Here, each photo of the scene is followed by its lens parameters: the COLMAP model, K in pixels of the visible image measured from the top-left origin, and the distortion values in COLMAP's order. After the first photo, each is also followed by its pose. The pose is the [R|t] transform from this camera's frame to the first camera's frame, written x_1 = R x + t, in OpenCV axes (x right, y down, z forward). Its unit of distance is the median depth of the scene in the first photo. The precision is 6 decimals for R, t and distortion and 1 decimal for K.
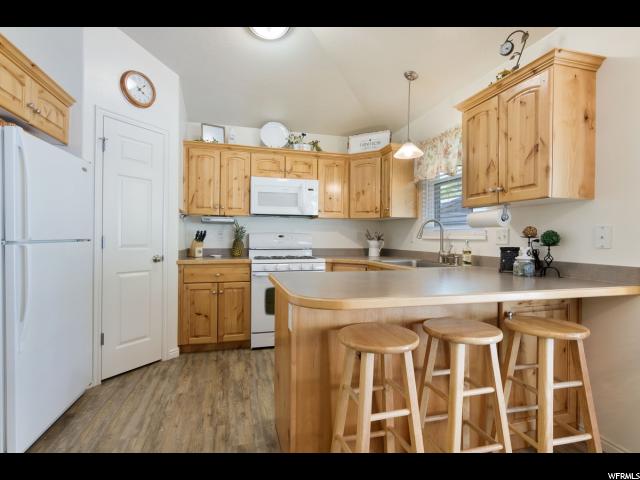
lens RADIAL K [[319.1, 0, 320.2], [0, 319.1, 239.0], [0, 0, 1]] dist [-0.004066, 0.000534]
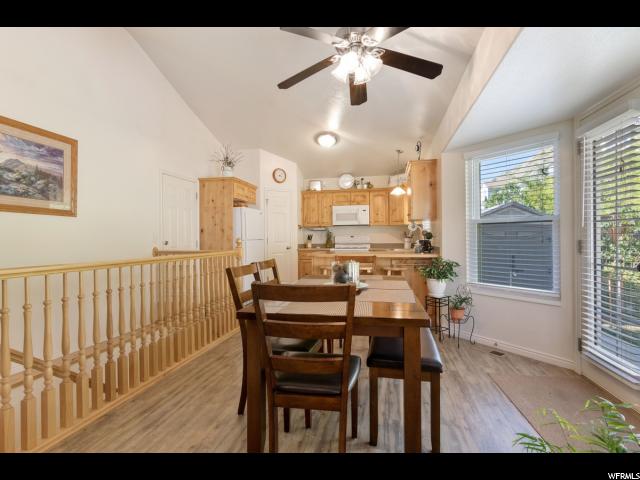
lens RADIAL K [[319.1, 0, 324.4], [0, 319.1, 240.5], [0, 0, 1]] dist [-0.004066, 0.000534]
pose [[0.894458, -0.012929, -0.446965, 0.598677], [0.014375, 0.999897, -0.000156, 0.012167], [0.446921, -0.006285, 0.894551, -0.746819]]
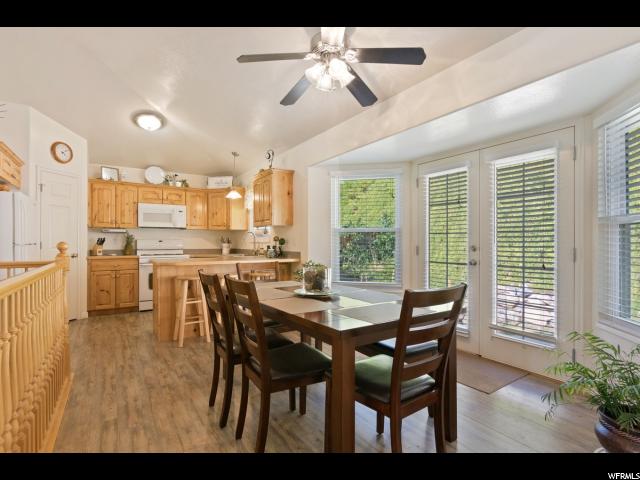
lens RADIAL K [[319.1, 0, 320.2], [0, 319.1, 243.1], [0, 0, 1]] dist [-0.004066, 0.000534]
pose [[0.951535, -0.007511, 0.307449, 0.148507], [0.007825, 0.999969, 0.000213, 0.007416], [-0.307441, 0.002203, 0.951565, -0.751952]]
